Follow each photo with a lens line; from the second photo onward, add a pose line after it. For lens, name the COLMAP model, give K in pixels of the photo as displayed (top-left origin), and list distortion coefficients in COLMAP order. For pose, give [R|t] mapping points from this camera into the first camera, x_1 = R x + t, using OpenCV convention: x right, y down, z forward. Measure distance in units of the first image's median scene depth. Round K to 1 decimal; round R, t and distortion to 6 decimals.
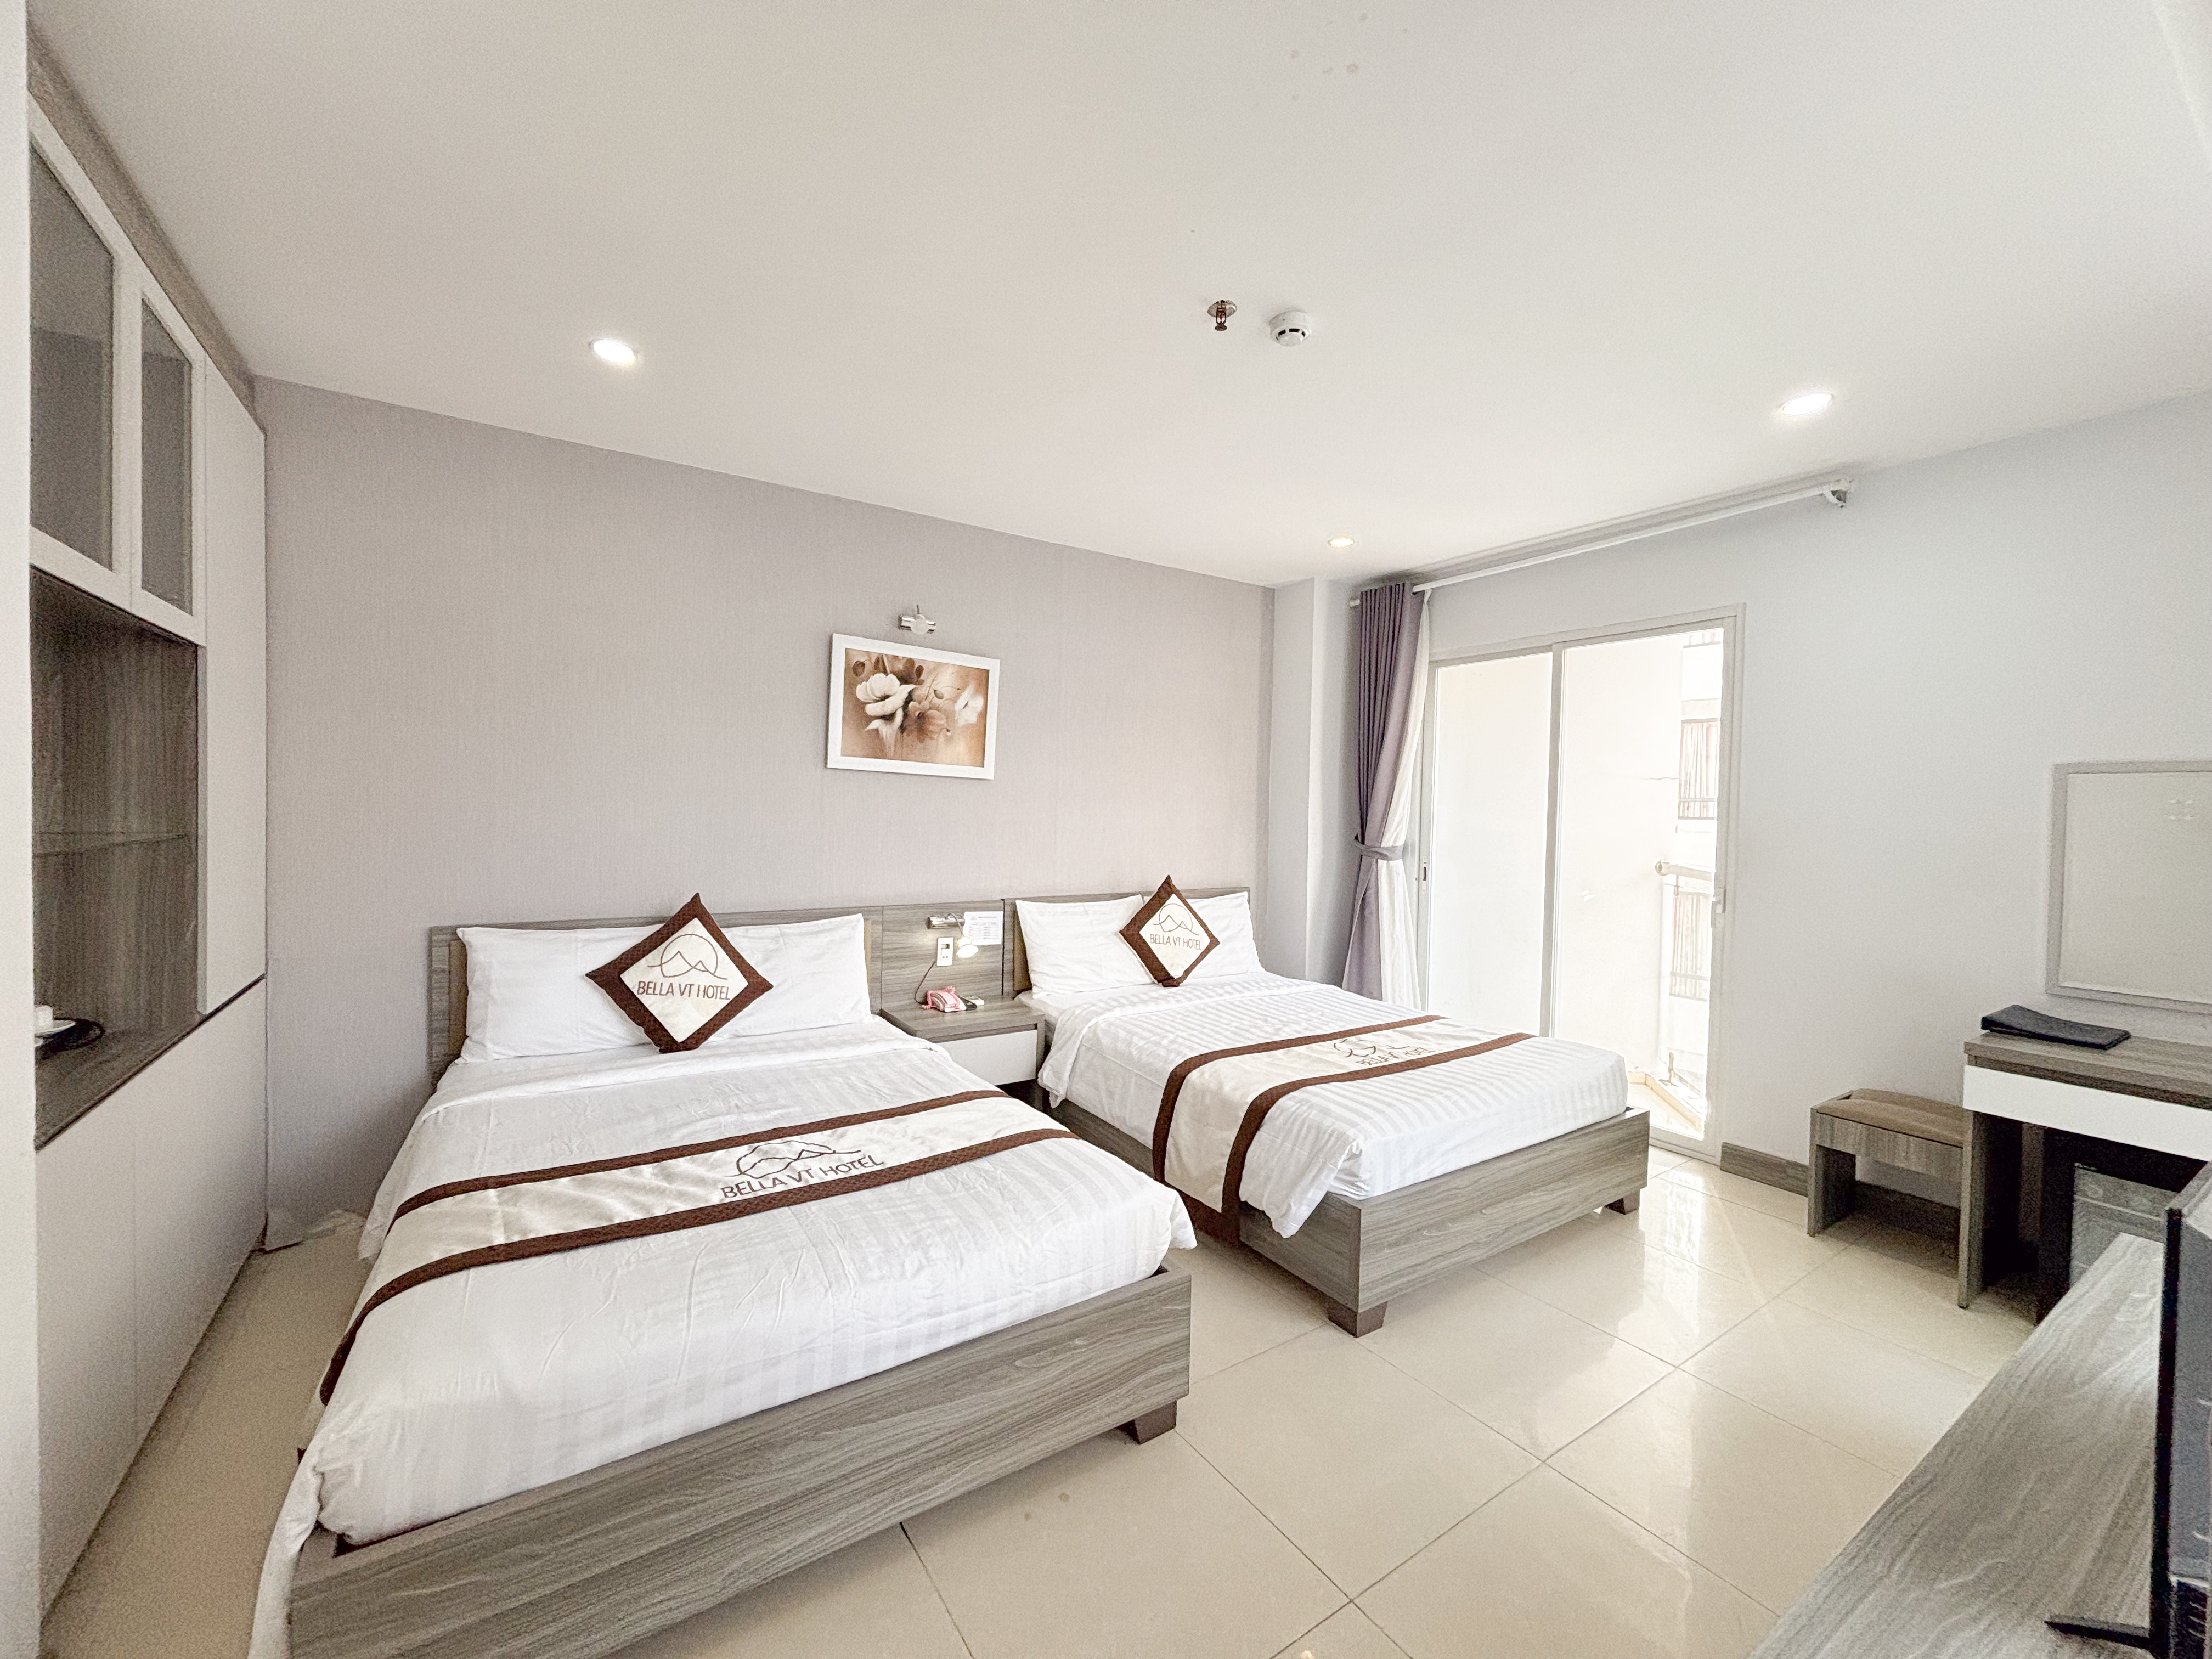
lens RADIAL K [[886.7, 0, 1089.7], [0, 886.7, 830.7], [0, 0, 1]] dist [0.001136, -0.000305]
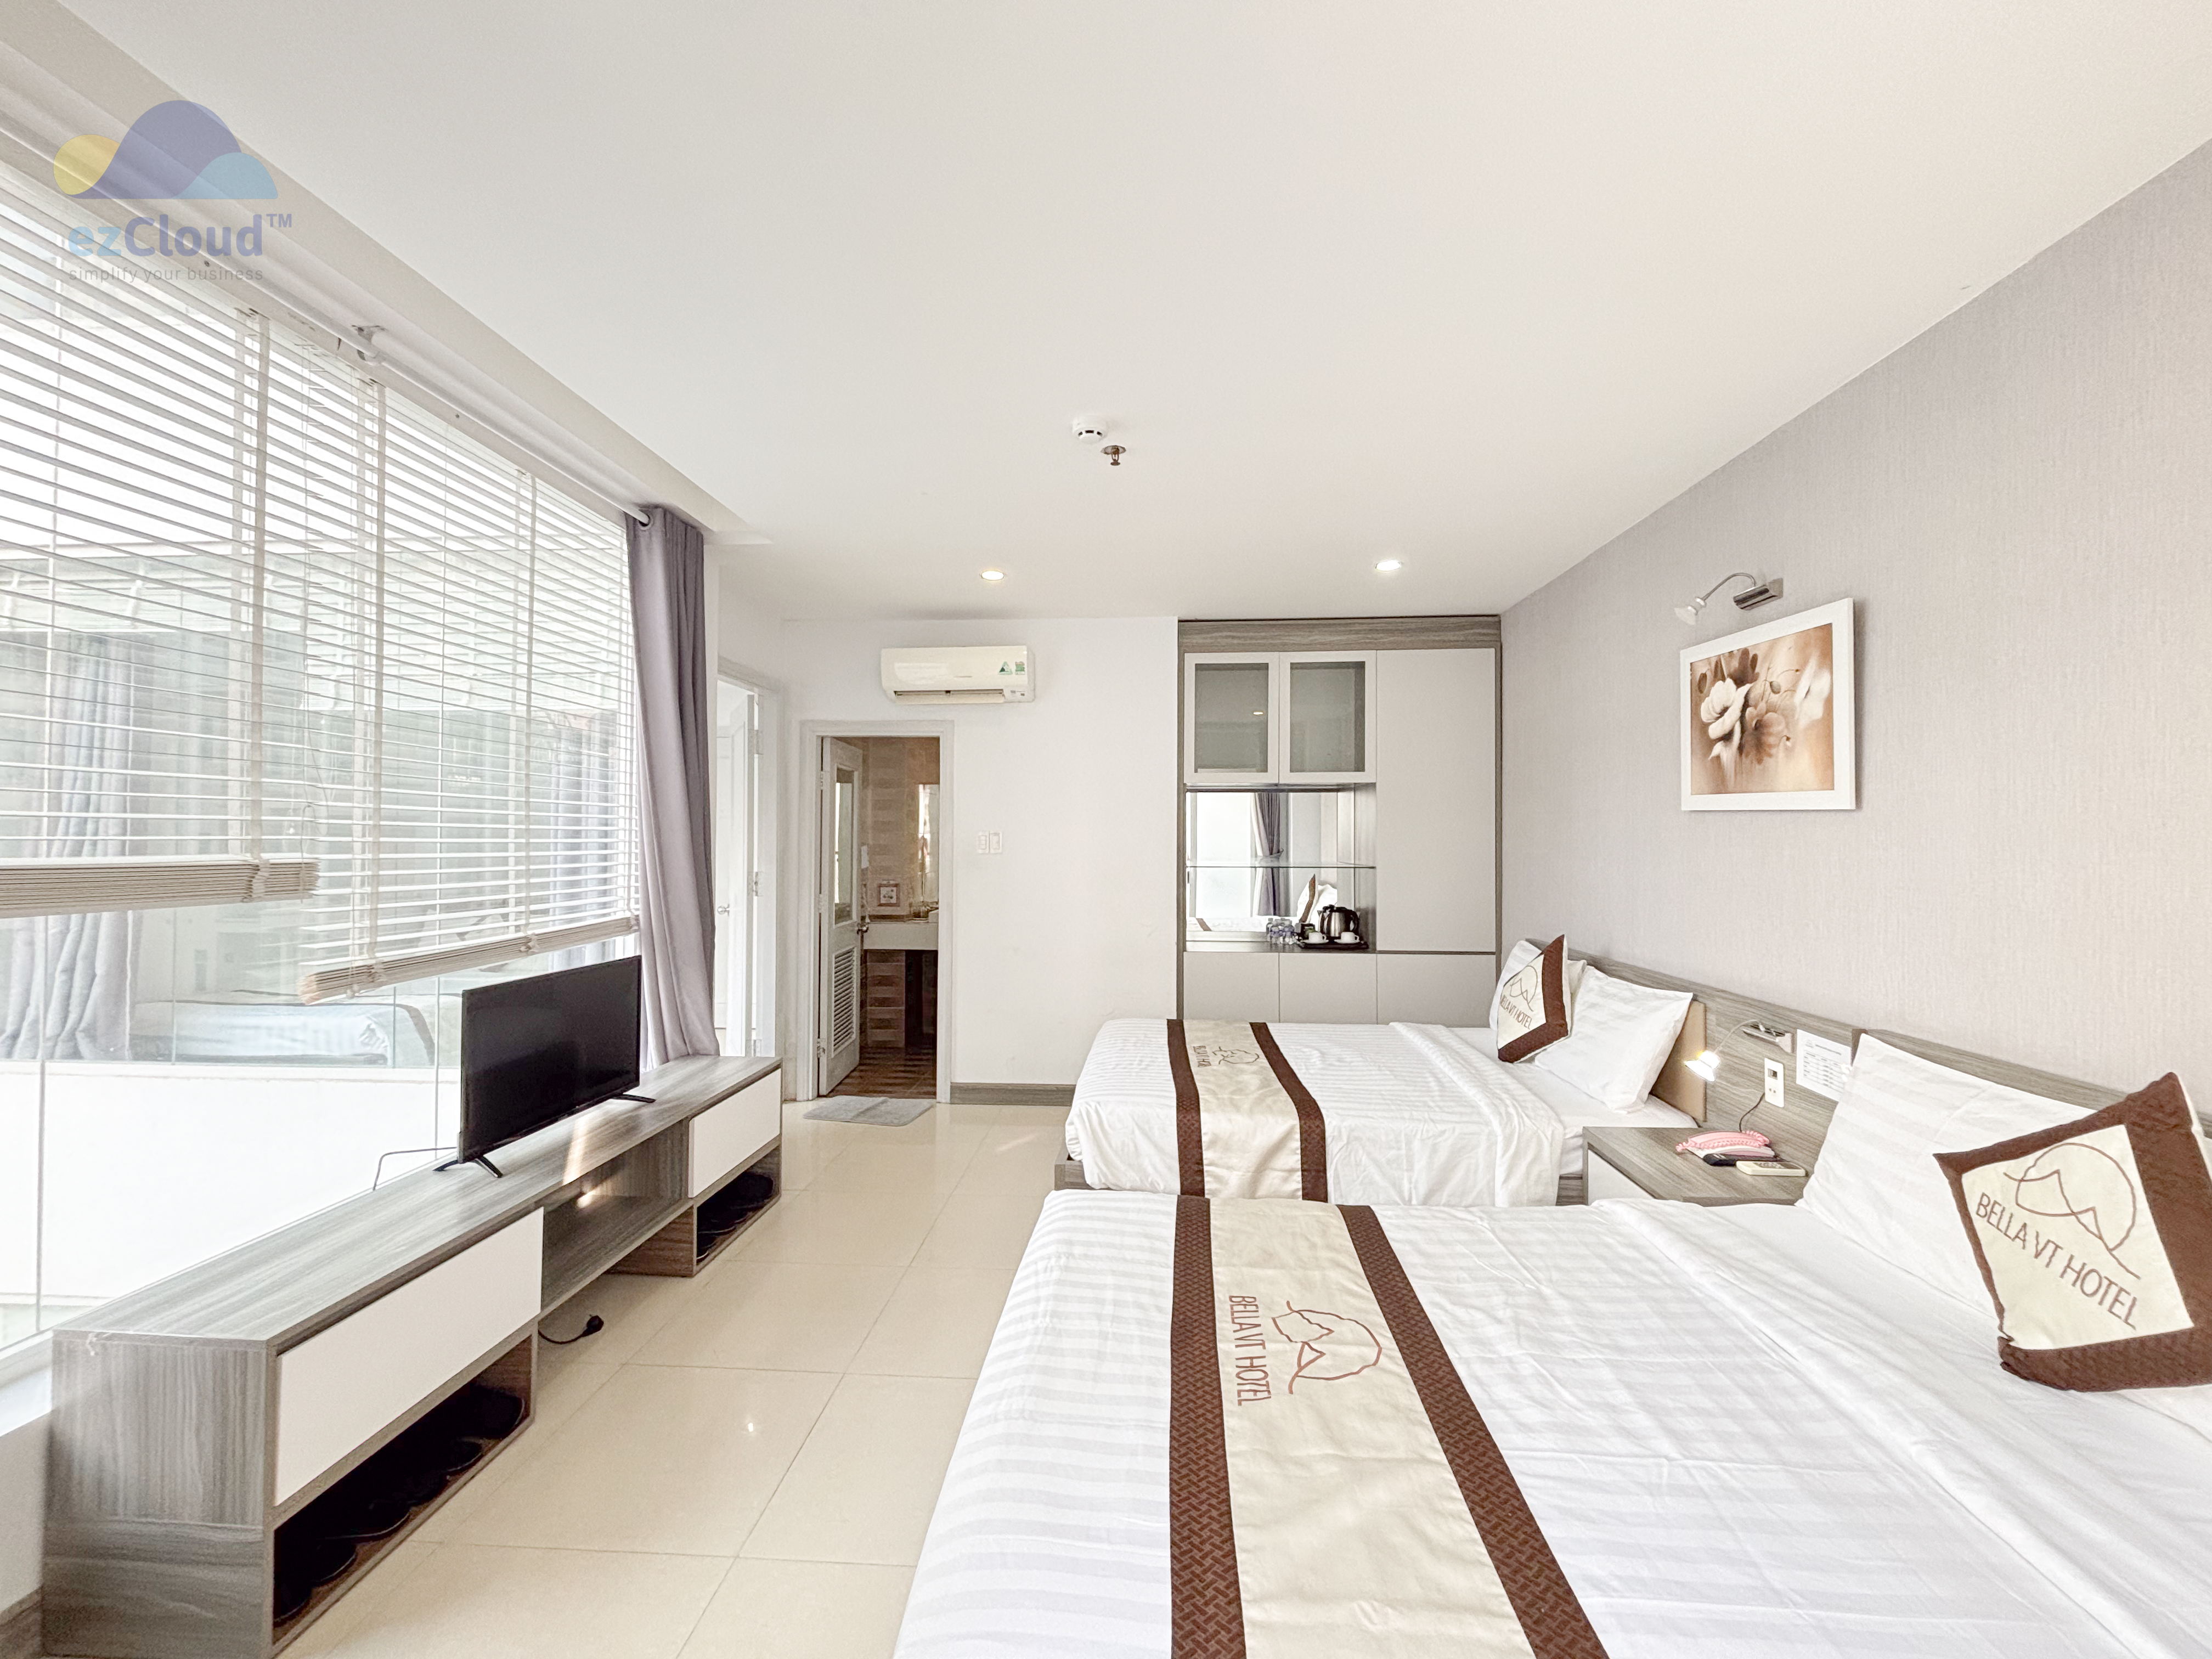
lens RADIAL K [[886.7, 0, 1105.9], [0, 886.7, 830.7], [0, 0, 1]] dist [0.001136, -0.000305]
pose [[-0.602614, -0.028953, -0.797507, 0.664815], [-0.035832, 0.999315, -0.009204, -0.023737], [0.797228, 0.023029, -0.603239, 1.022192]]
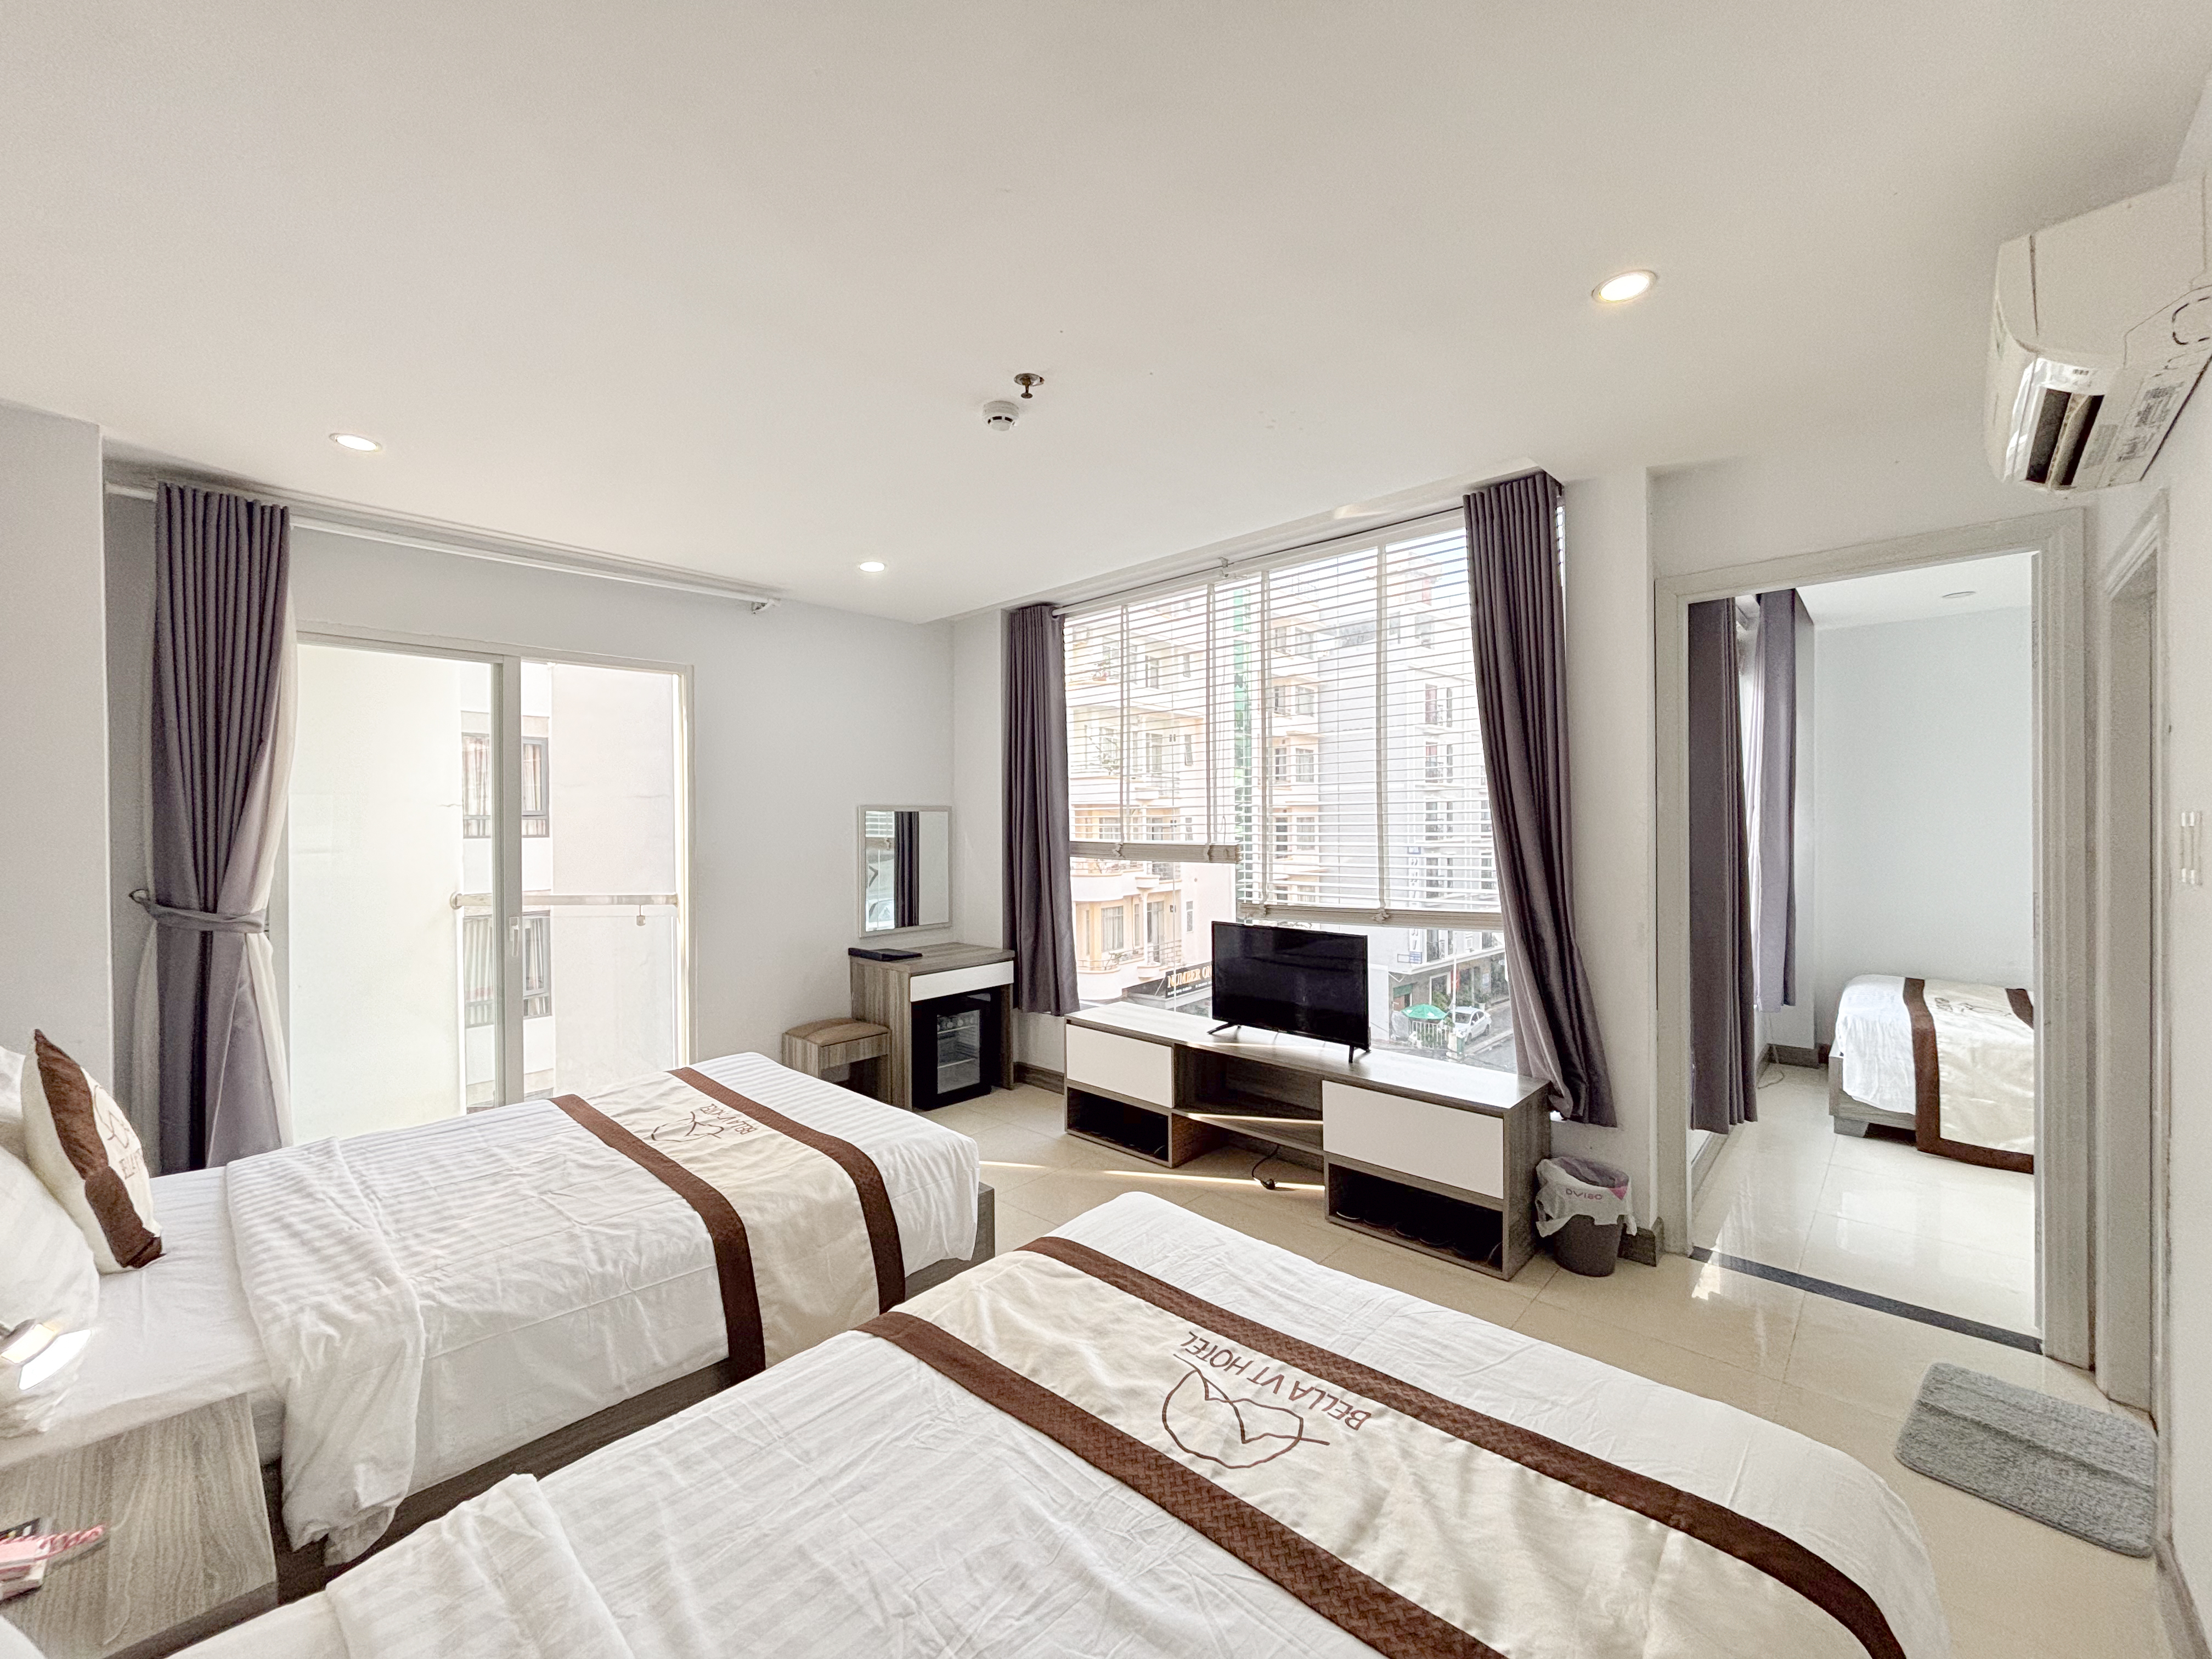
lens RADIAL K [[886.7, 0, 1122.4], [0, 886.7, 827.1], [0, 0, 1]] dist [0.001136, -0.000305]
pose [[-0.252329, -0.017625, 0.967481, -0.529862], [0.031070, 0.999171, 0.026305, -0.047659], [-0.967143, 0.036697, -0.251572, 0.684438]]
